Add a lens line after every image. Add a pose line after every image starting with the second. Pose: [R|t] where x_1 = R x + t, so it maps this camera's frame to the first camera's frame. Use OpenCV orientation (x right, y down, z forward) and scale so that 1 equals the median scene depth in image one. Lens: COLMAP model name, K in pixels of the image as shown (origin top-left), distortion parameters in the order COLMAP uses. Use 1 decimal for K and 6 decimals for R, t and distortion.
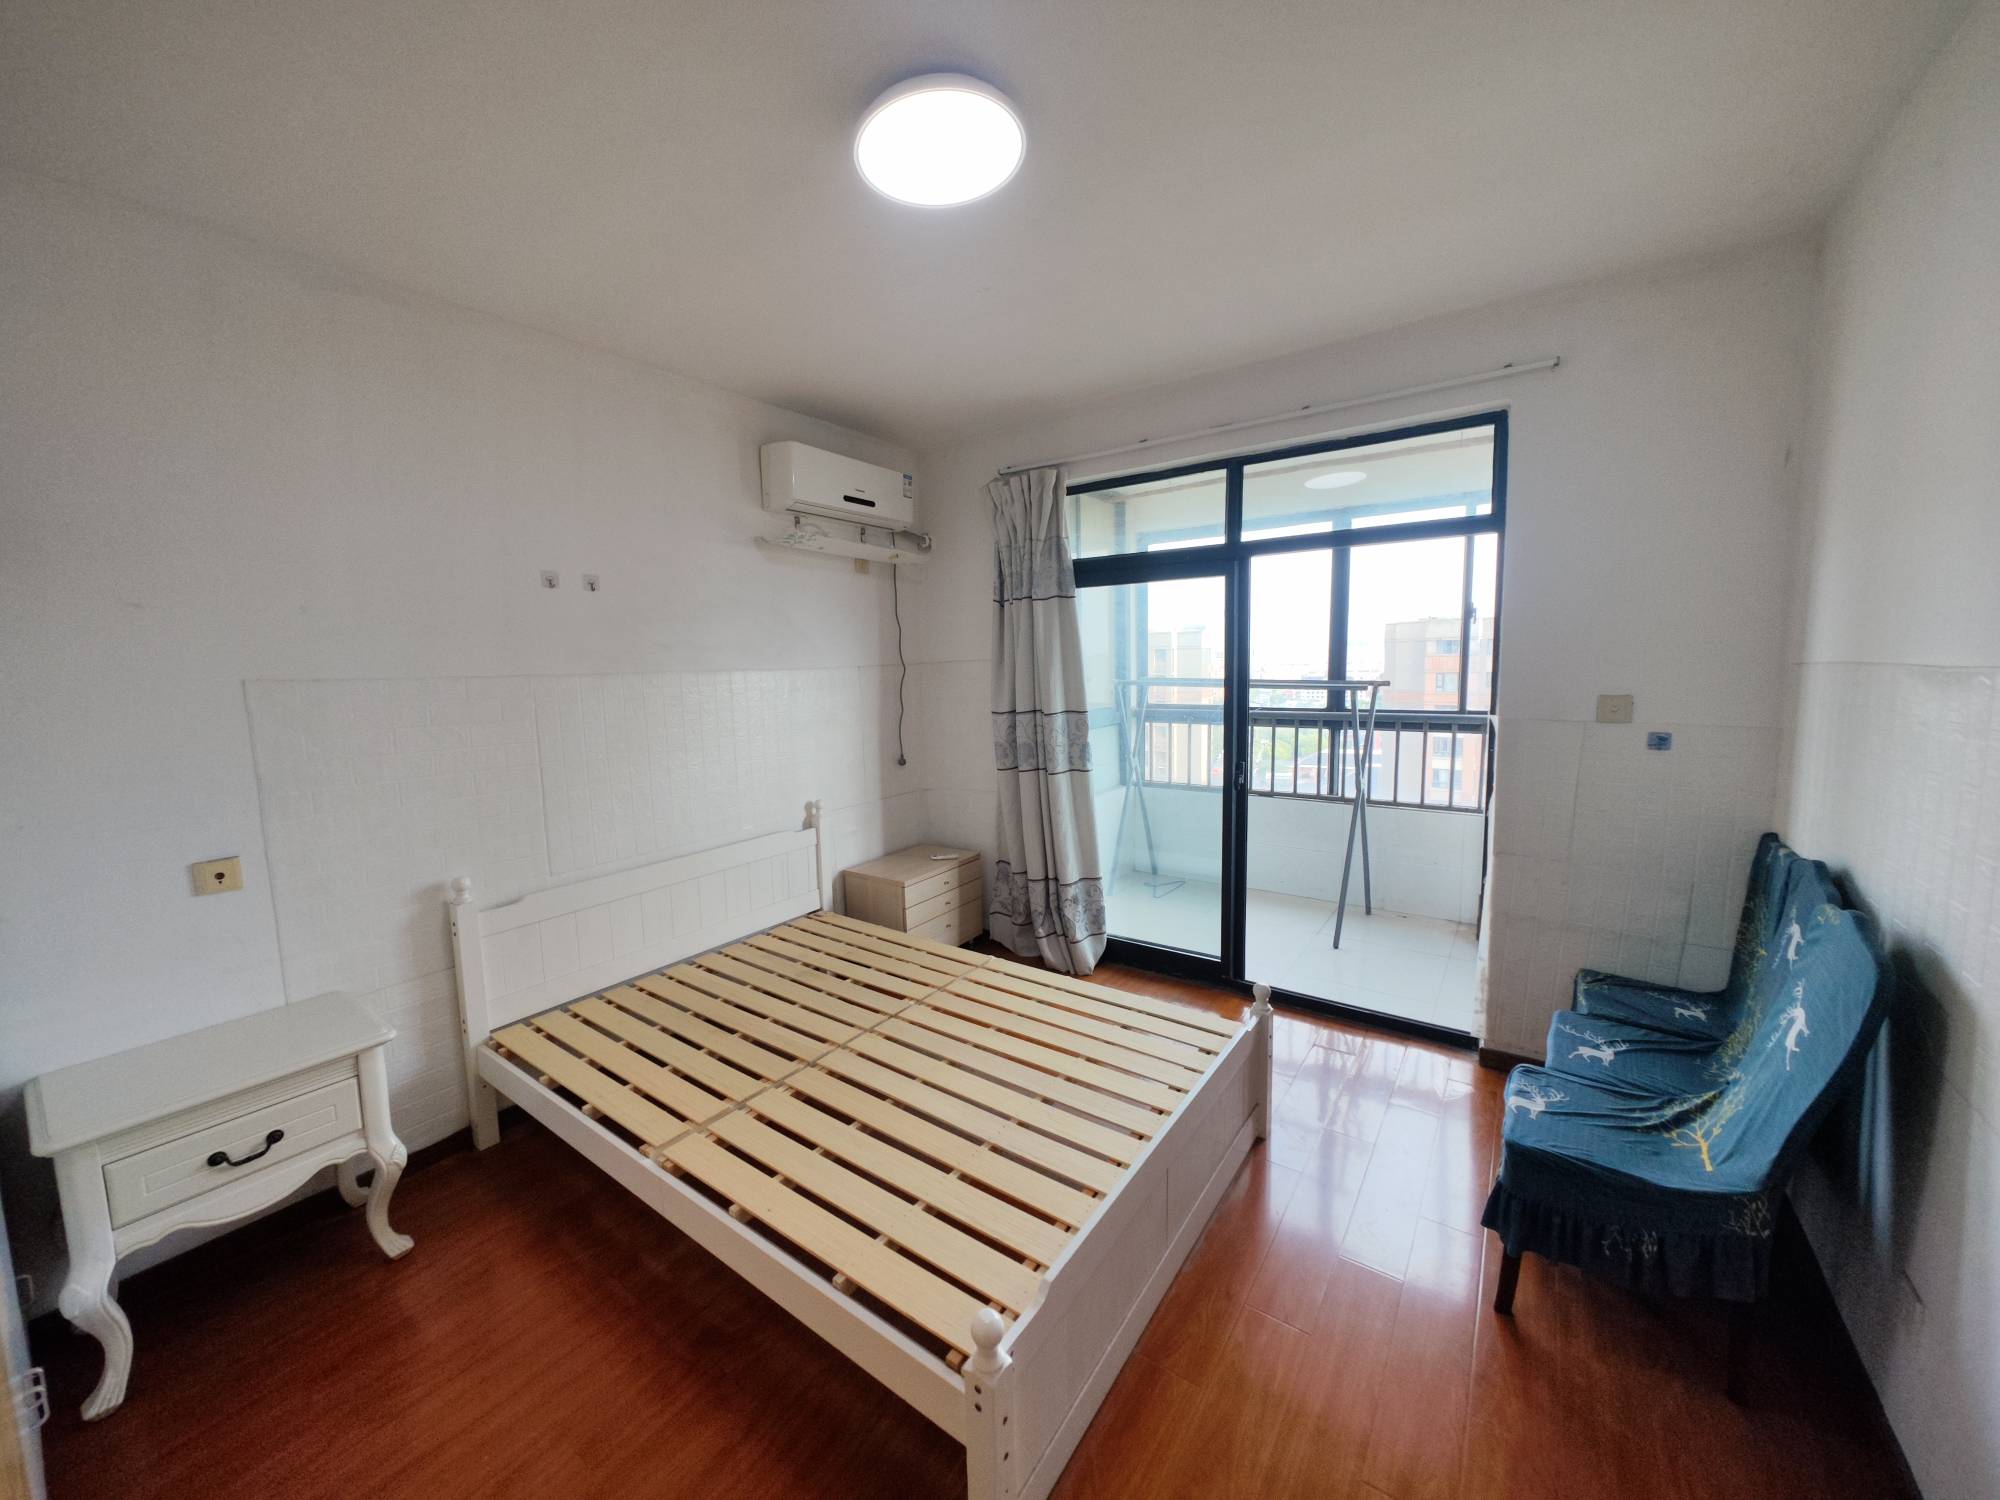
lens RADIAL K [[751.1, 0, 986.1], [0, 751.1, 746.4], [0, 0, 1]] dist [-0.000572, 0.000549]
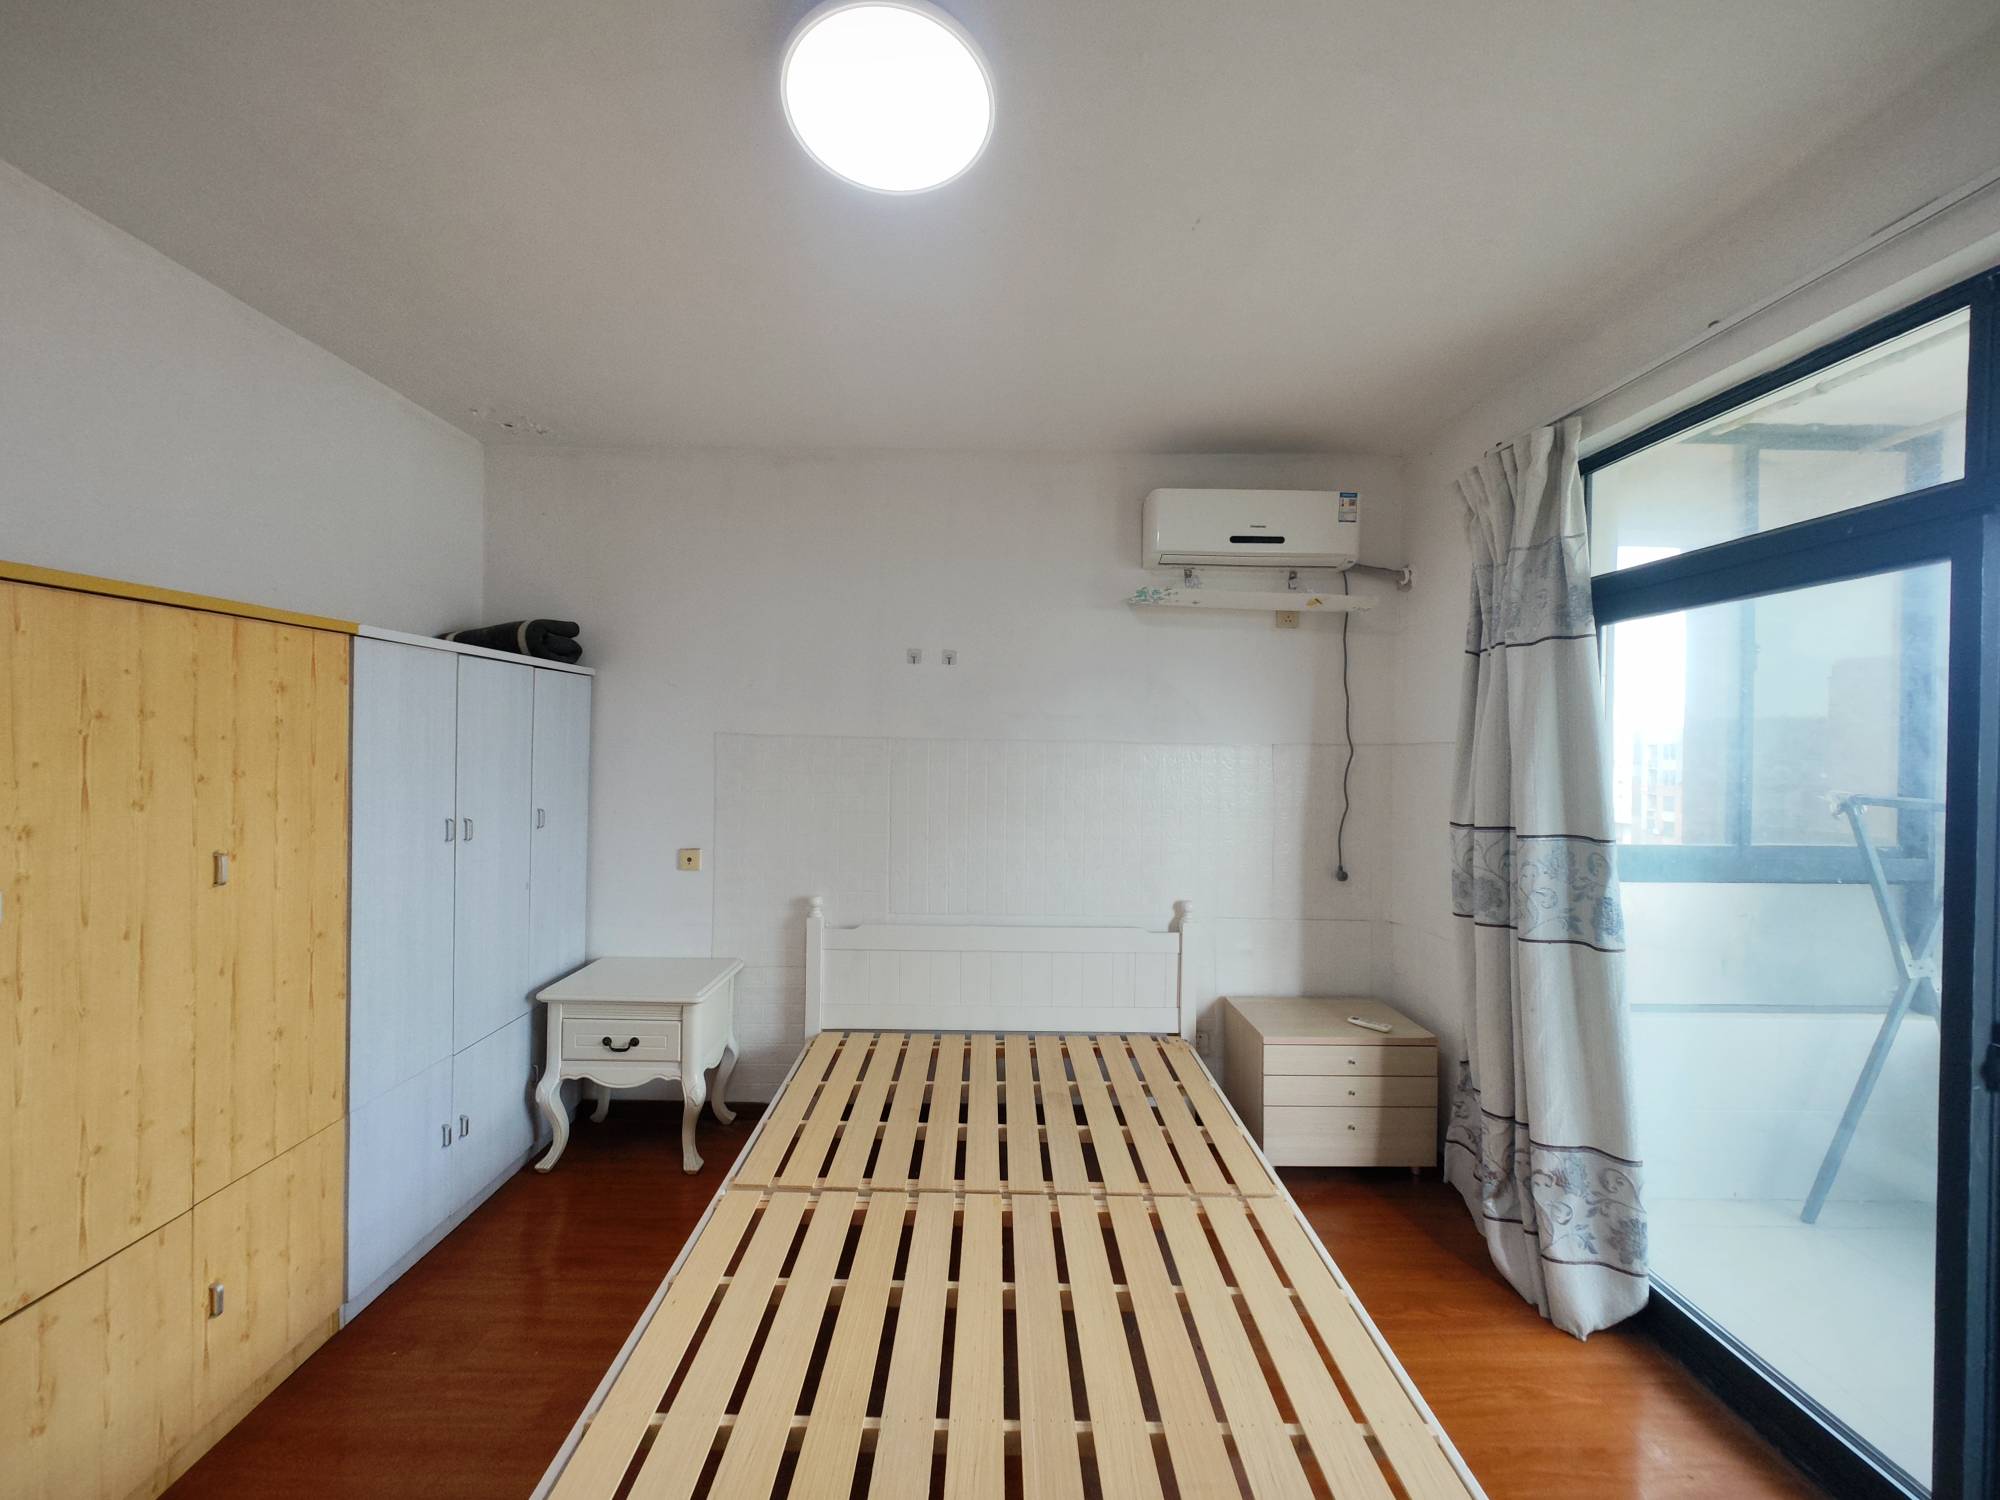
lens RADIAL K [[751.1, 0, 986.1], [0, 751.1, 746.4], [0, 0, 1]] dist [-0.000572, 0.000549]
pose [[0.590497, 0.040446, -0.806026, 0.302005], [-0.122166, 0.991714, -0.039736, -0.037212], [0.797740, 0.121933, 0.590545, 0.304057]]
